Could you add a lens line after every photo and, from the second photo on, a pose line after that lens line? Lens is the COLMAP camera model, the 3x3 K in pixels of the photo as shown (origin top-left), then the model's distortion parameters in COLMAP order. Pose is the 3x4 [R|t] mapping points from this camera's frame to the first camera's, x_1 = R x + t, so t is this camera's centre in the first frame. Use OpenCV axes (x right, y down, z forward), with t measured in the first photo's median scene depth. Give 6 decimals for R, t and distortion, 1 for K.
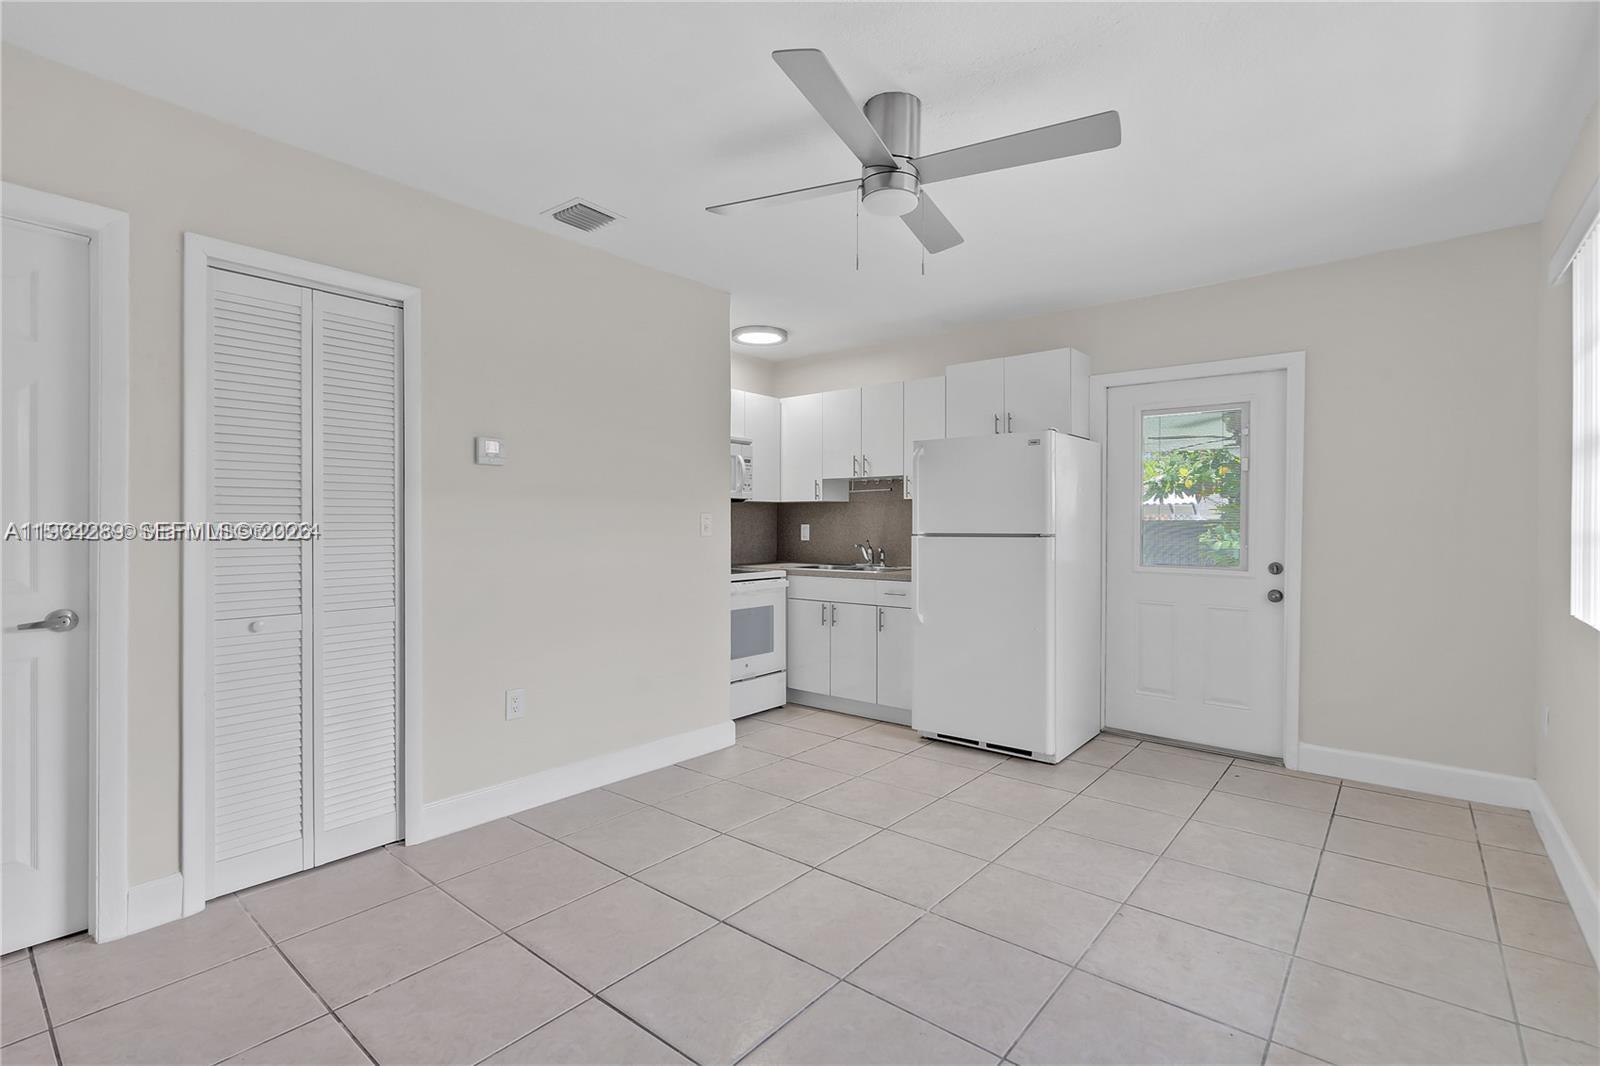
lens RADIAL K [[739.3, 0, 805.5], [0, 739.3, 527.2], [0, 0, 1]] dist [-0.001847, 0.001246]
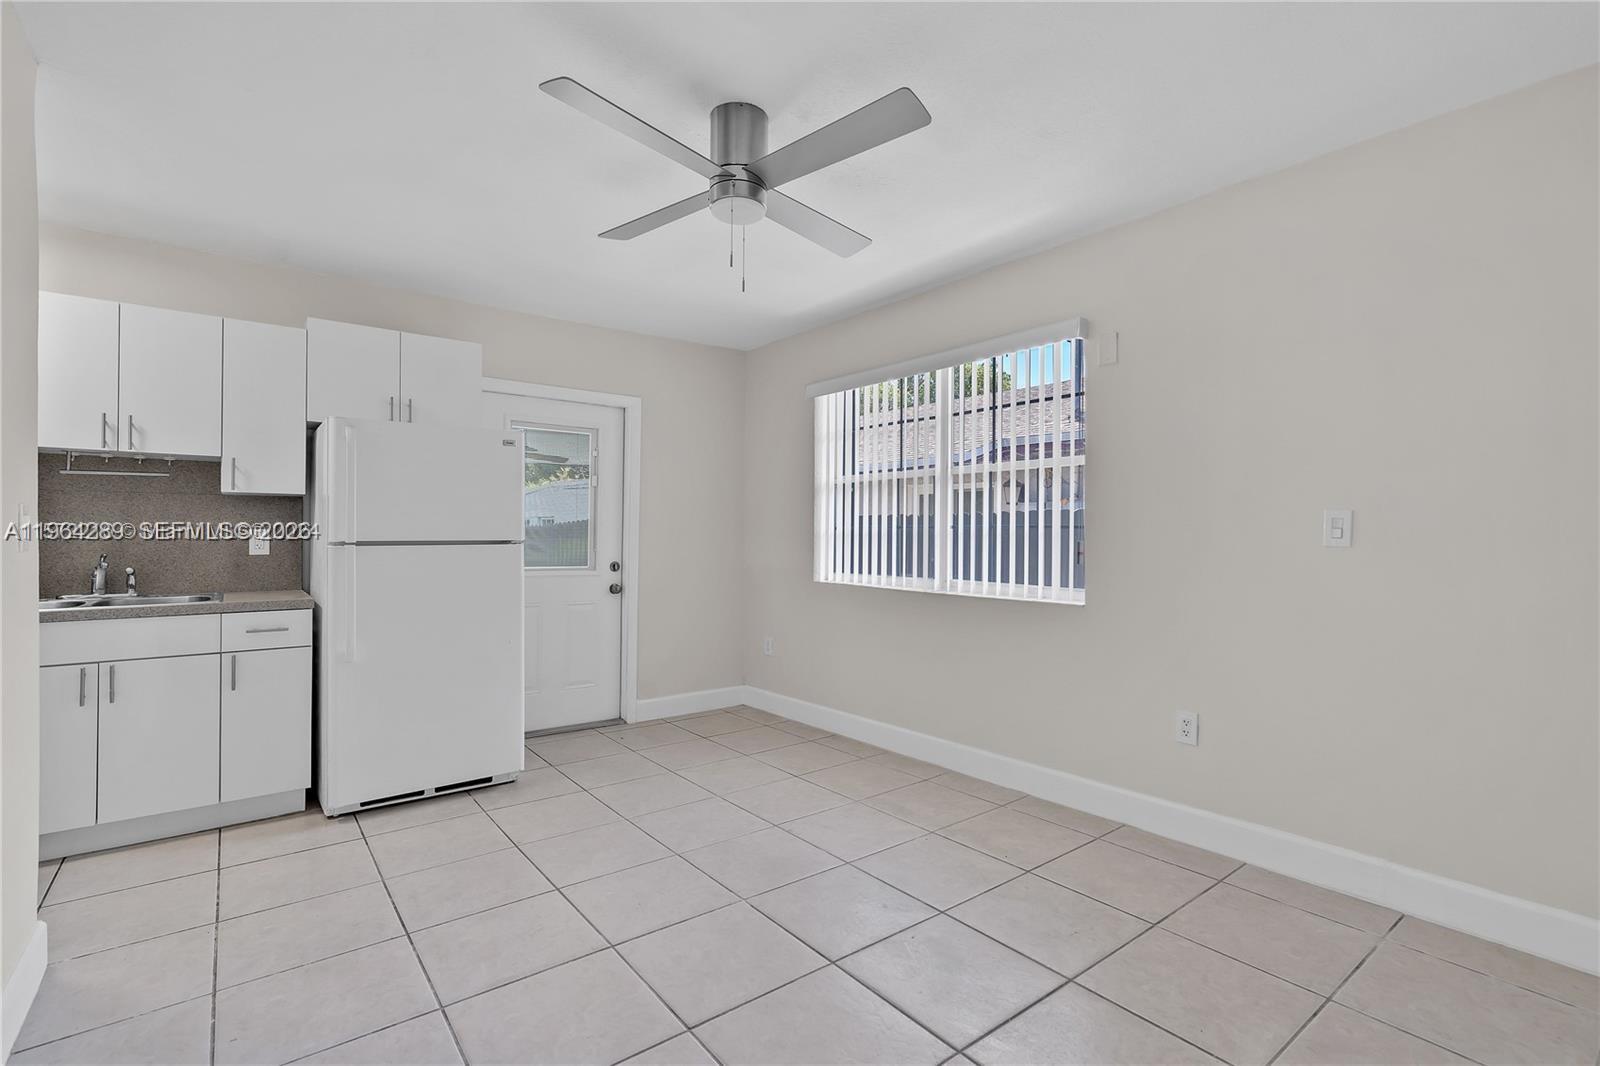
lens RADIAL K [[739.3, 0, 808.1], [0, 739.3, 534.5], [0, 0, 1]] dist [-0.001847, 0.001246]
pose [[0.219254, -0.001699, 0.975666, -0.507221], [-0.000911, 0.999998, 0.001946, -0.001201], [-0.975667, -0.001315, 0.219252, 0.411766]]
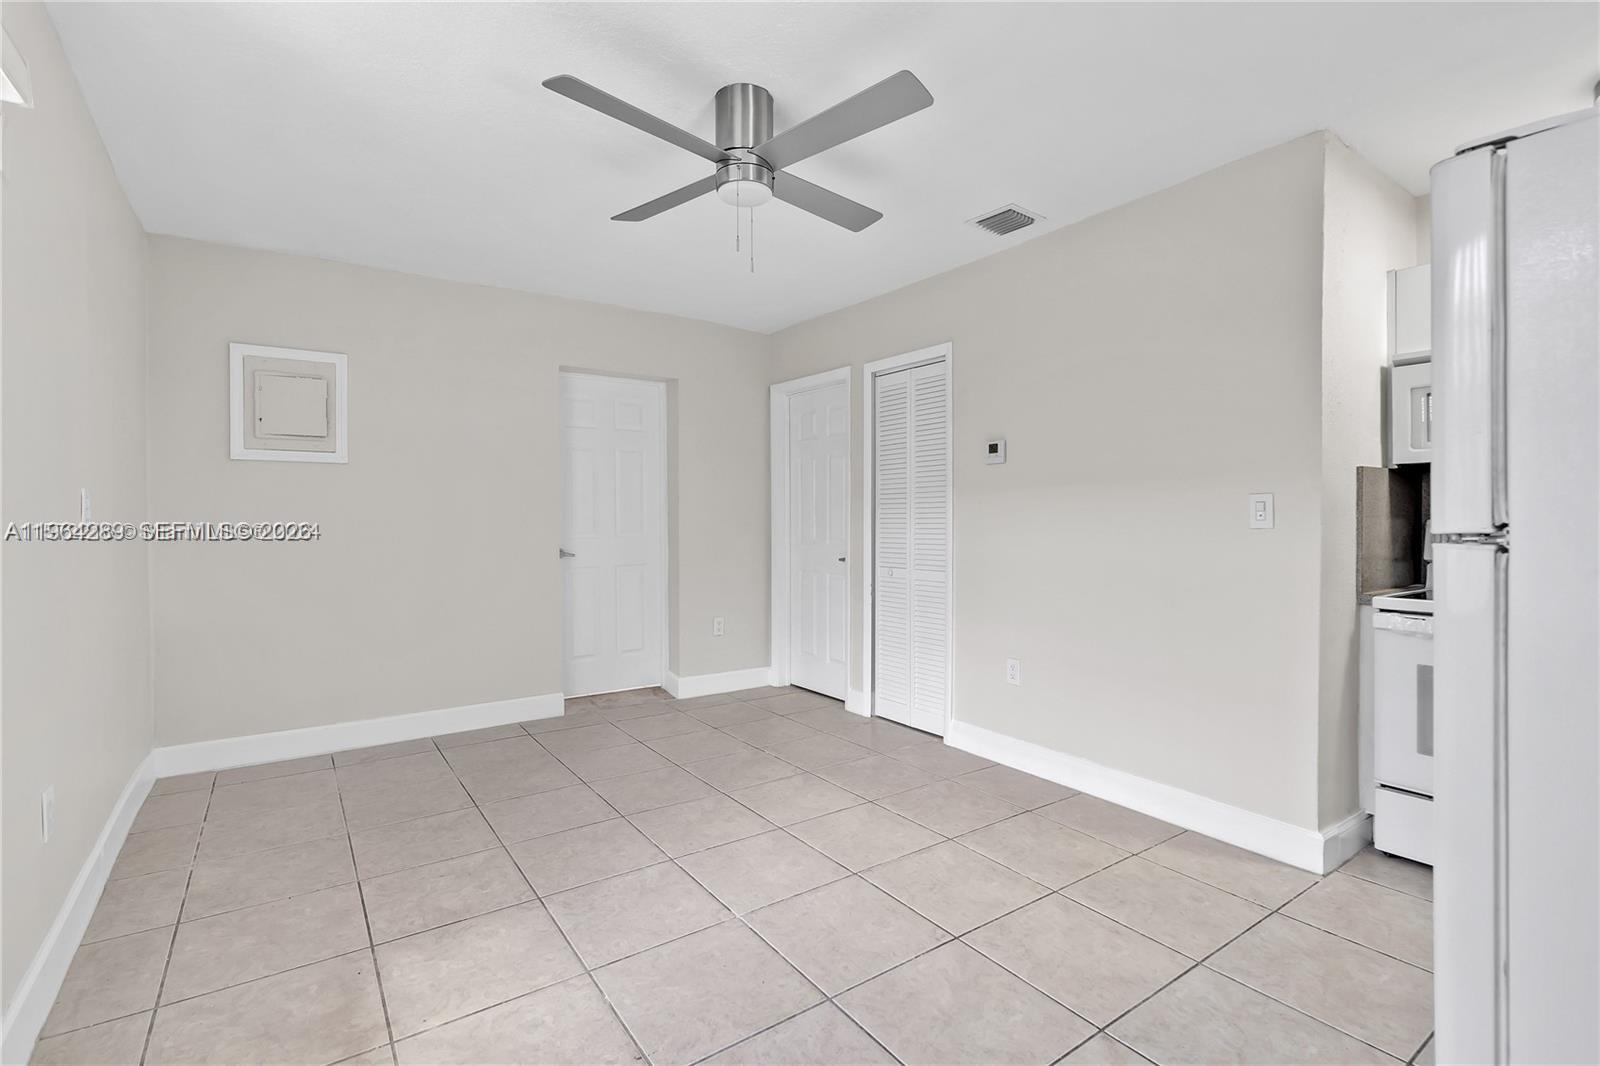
lens RADIAL K [[739.3, 0, 796.0], [0, 739.3, 516.5], [0, 0, 1]] dist [-0.001847, 0.001246]
pose [[-0.273492, -0.002169, -0.961872, 0.644647], [-0.000018, 0.999997, -0.002250, 0.003638], [0.961874, -0.000599, -0.273491, 0.808447]]
